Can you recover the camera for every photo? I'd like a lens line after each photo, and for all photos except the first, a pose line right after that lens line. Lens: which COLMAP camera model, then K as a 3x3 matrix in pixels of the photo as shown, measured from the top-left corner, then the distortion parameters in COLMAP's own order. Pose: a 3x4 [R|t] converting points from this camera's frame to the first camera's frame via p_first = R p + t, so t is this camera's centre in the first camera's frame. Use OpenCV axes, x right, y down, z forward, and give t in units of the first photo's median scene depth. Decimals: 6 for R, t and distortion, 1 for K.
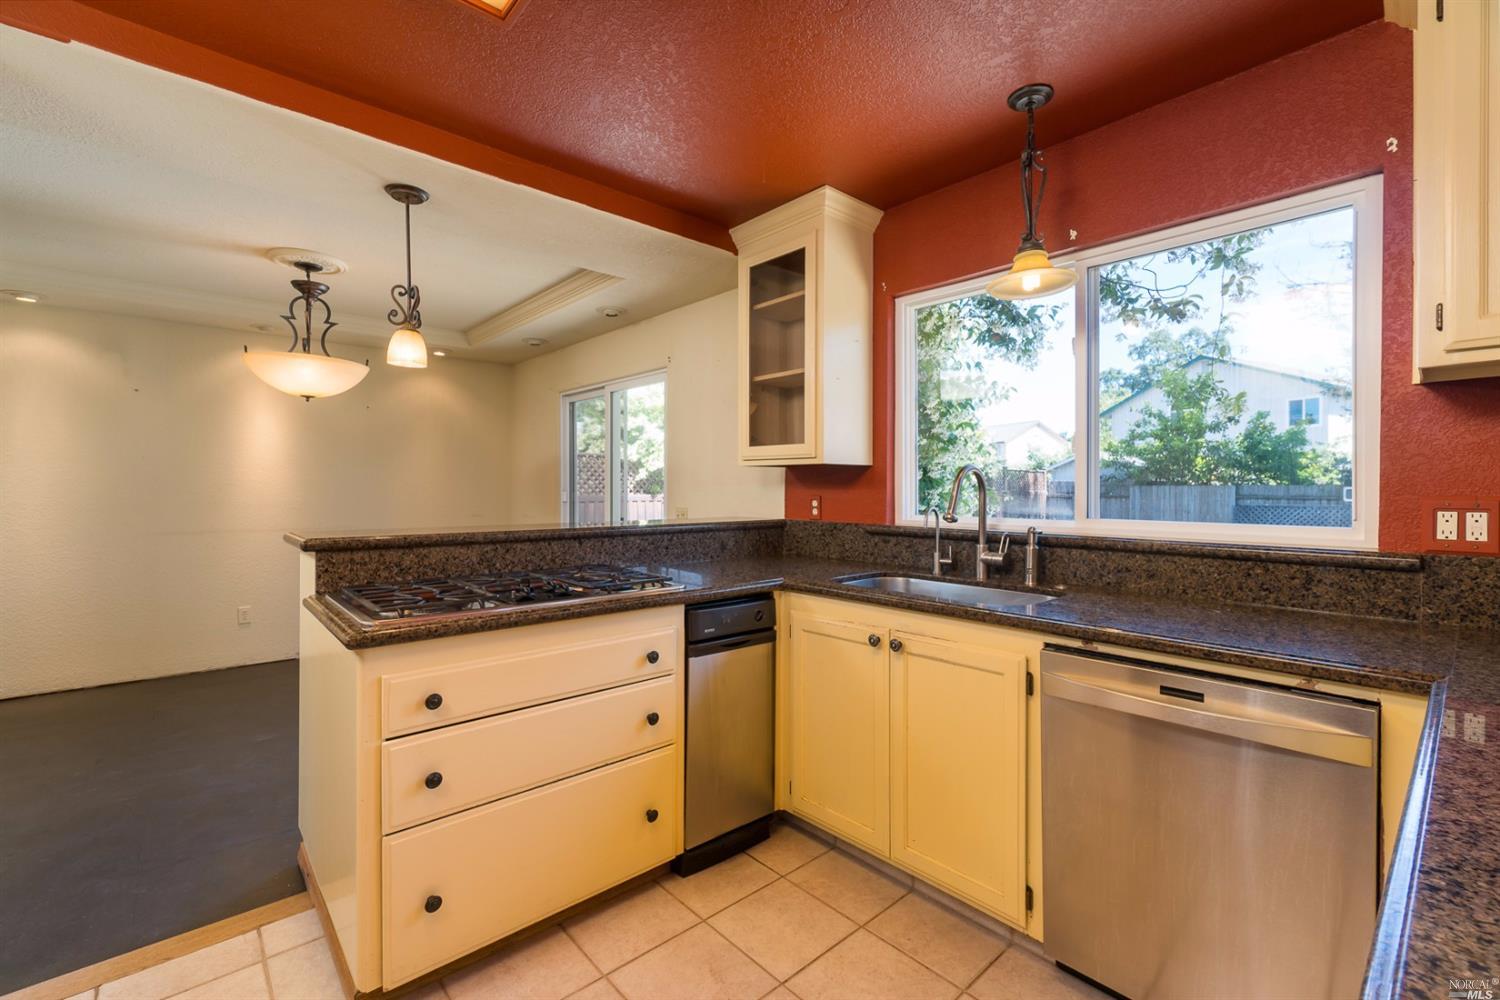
lens RADIAL K [[654.9, 0, 754.7], [0, 654.9, 491.9], [0, 0, 1]] dist [-0.003456, 0.001433]
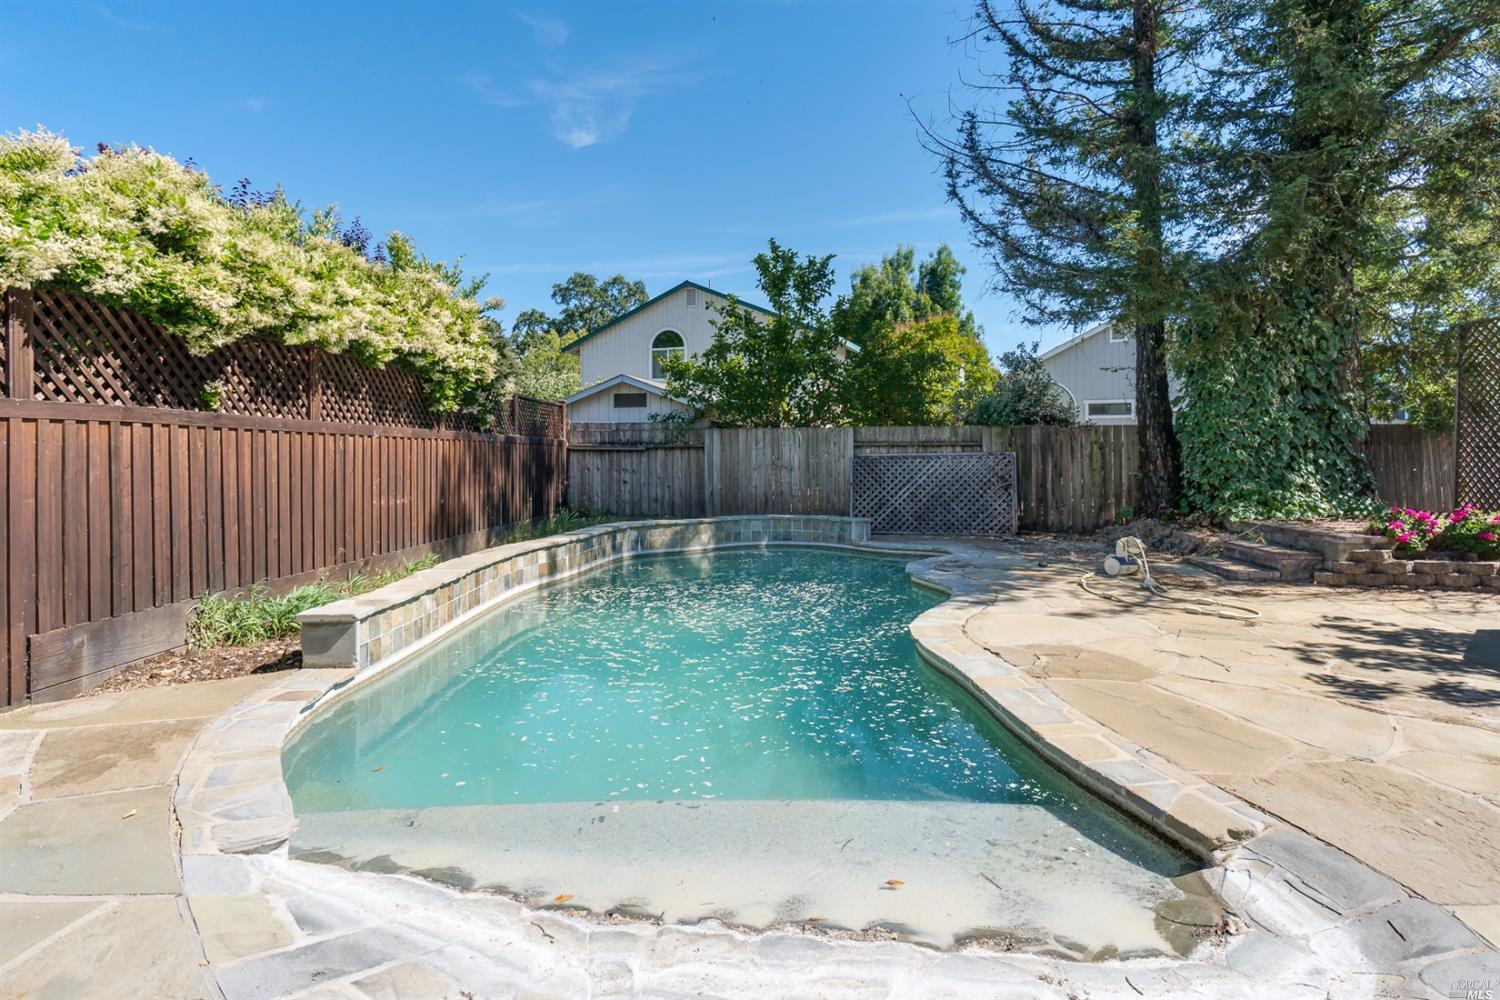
lens RADIAL K [[797.9, 0, 775.5], [0, 797.9, 463.7], [0, 0, 1]] dist [0.001554, 0.001100]
pose [[0.680528, -0.008432, 0.732674, 0.510665], [0.007610, 0.999961, 0.004440, 0.176757], [-0.732683, 0.002554, 0.680566, 3.652524]]
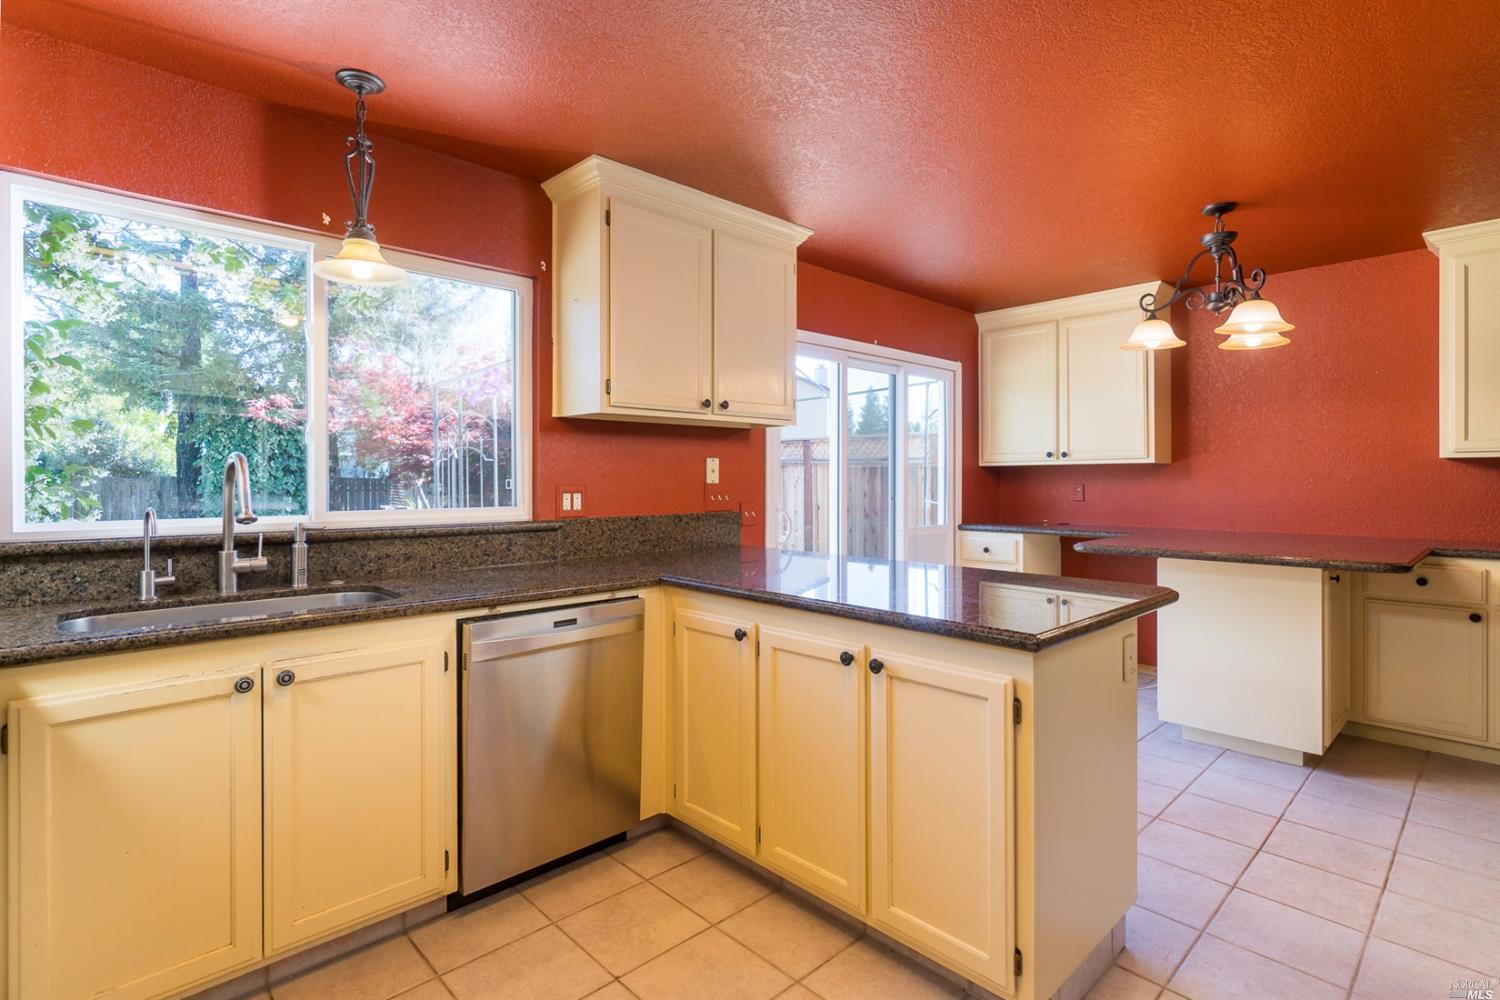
lens RADIAL K [[721.2, 0, 758.2], [0, 721.2, 479.9], [0, 0, 1]] dist [-0.002961, -0.000339]
pose [[-0.032110, -0.003121, 0.999479, -0.644131], [0.007352, 0.999967, 0.003359, -0.006290], [-0.999457, 0.007456, -0.032086, 0.423887]]
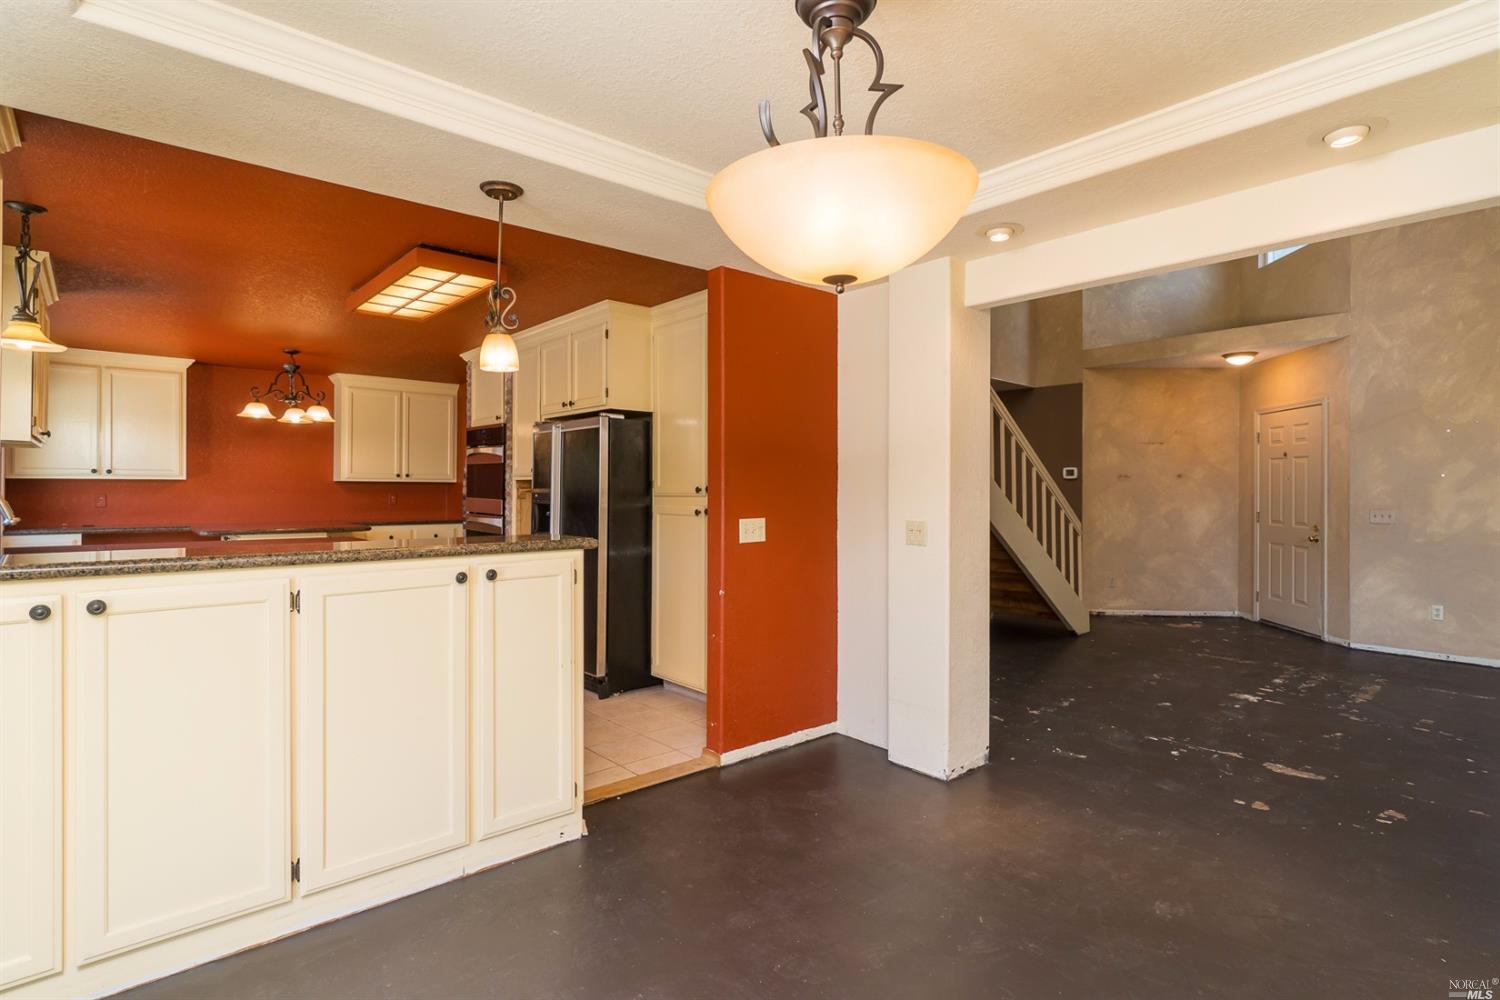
lens RADIAL K [[751.3, 0, 749.3], [0, 751.3, 486.1], [0, 0, 1]] dist [-0.014523, 0.002656]
pose [[-0.999961, -0.005453, 0.006939, -1.053514], [-0.005438, 0.999983, 0.002242, -0.033217], [-0.006952, 0.002205, -0.999973, 2.438703]]
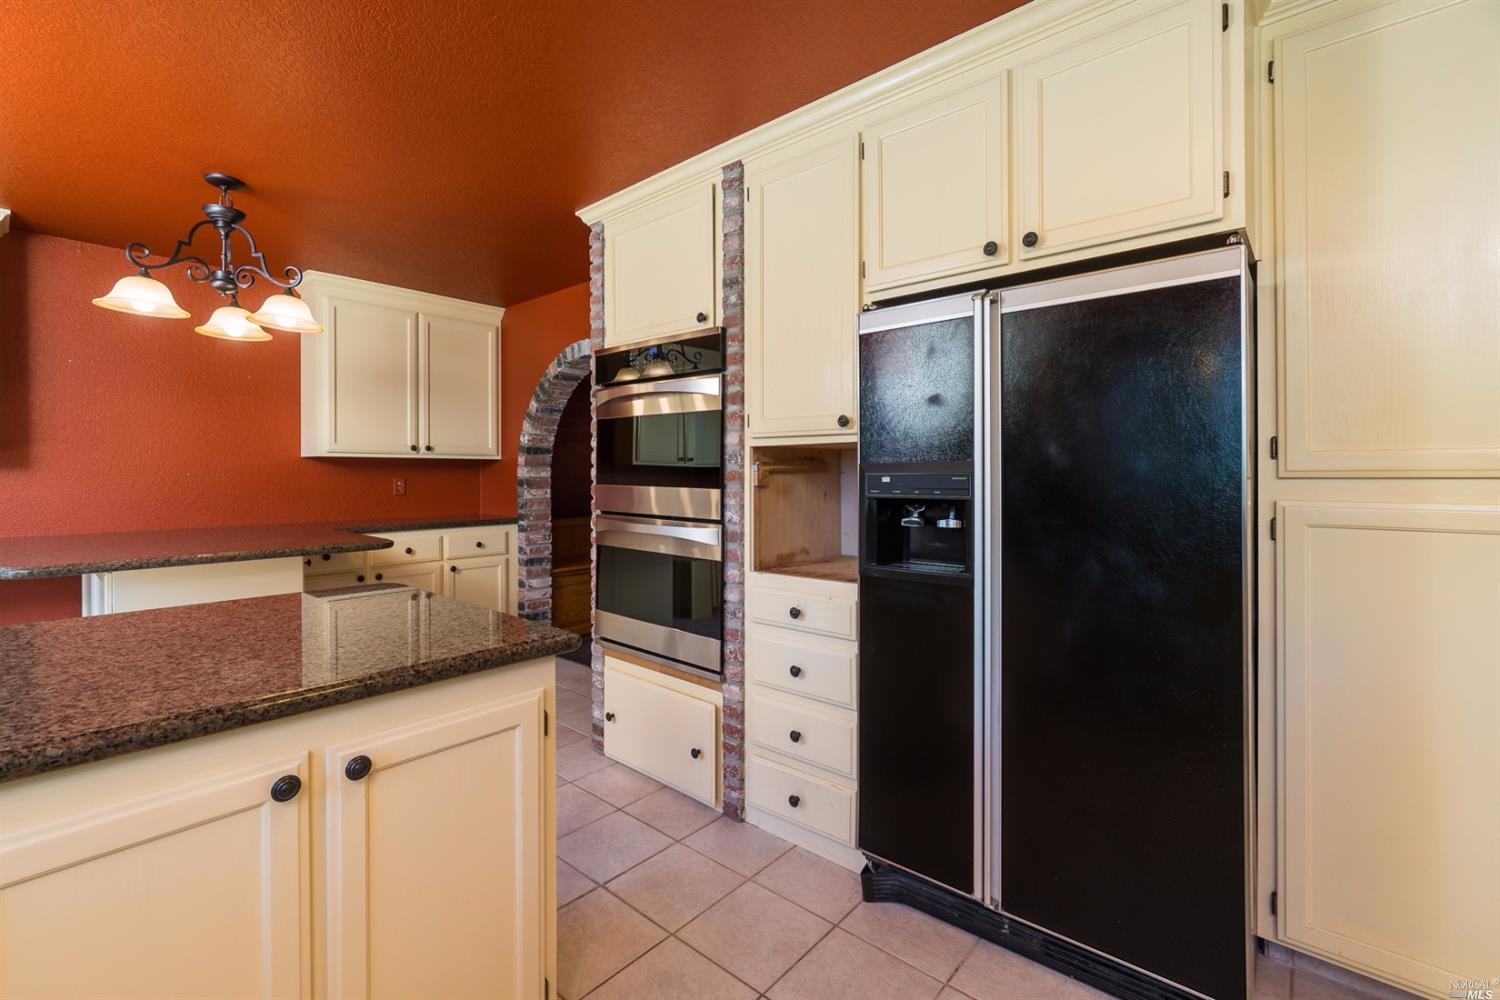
lens RADIAL K [[654.9, 0, 737.5], [0, 654.9, 473.1], [0, 0, 1]] dist [-0.003456, 0.001433]
pose [[-0.992984, -0.000885, -0.118245, -0.003218], [-0.001714, 0.999975, 0.006915, -0.006471], [0.118236, 0.007069, -0.992960, 0.790702]]
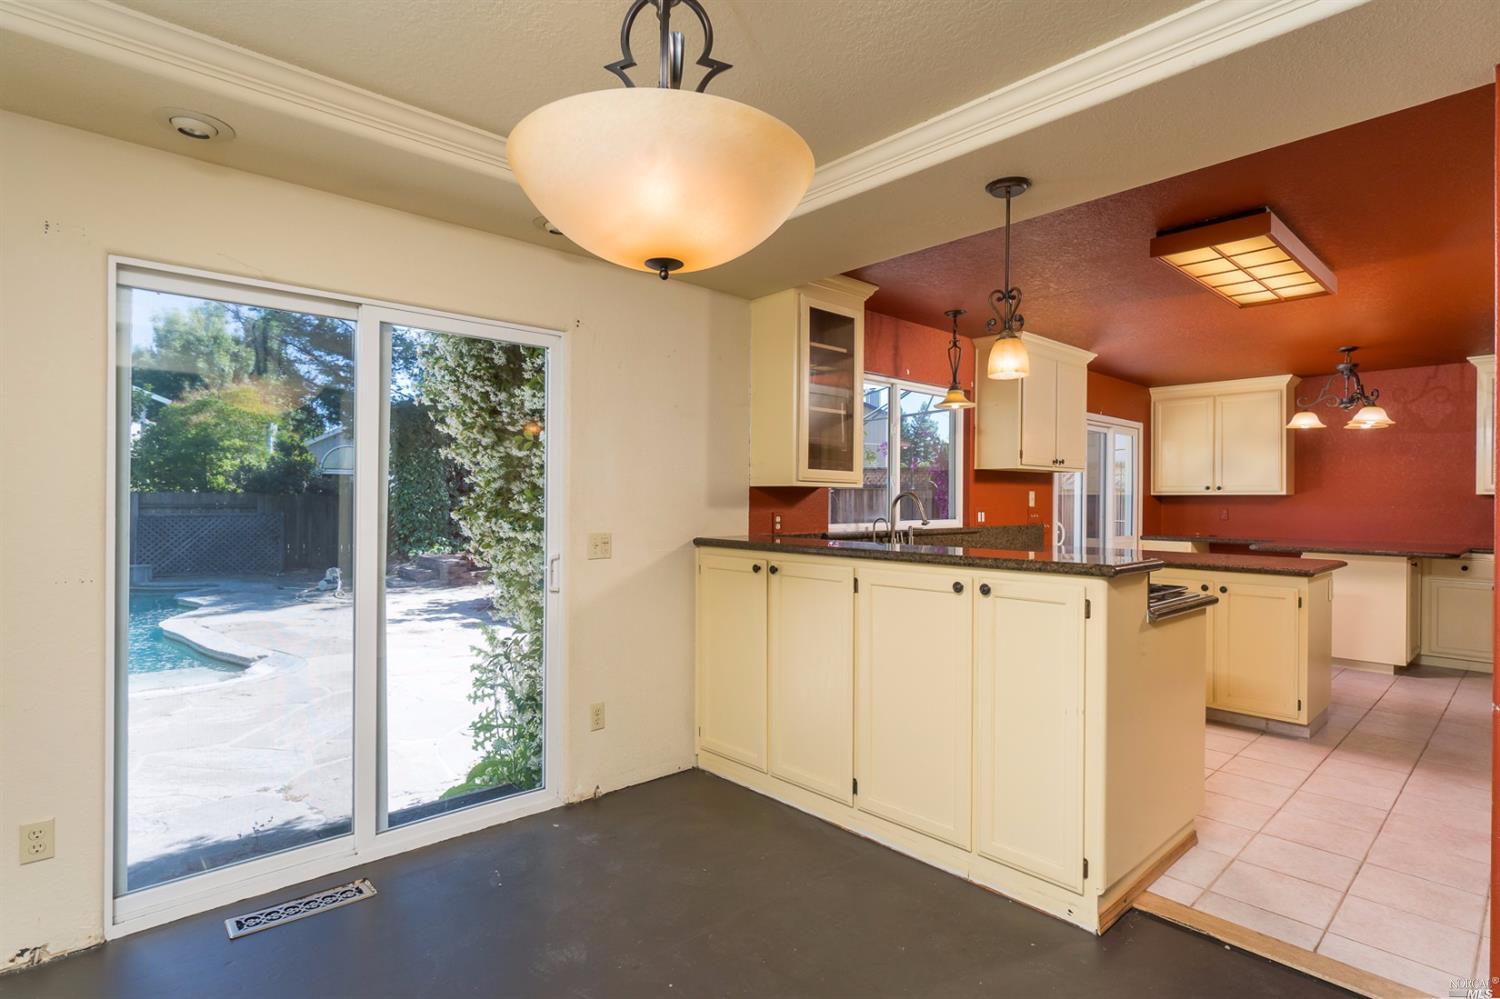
lens RADIAL K [[751.3, 0, 752.7], [0, 751.3, 501.6], [0, 0, 1]] dist [-0.014523, 0.002656]
pose [[-0.015277, -0.006166, 0.999864, -1.825503], [0.000407, 0.999981, 0.006173, -0.031355], [-0.999883, 0.000502, -0.015275, 1.598758]]
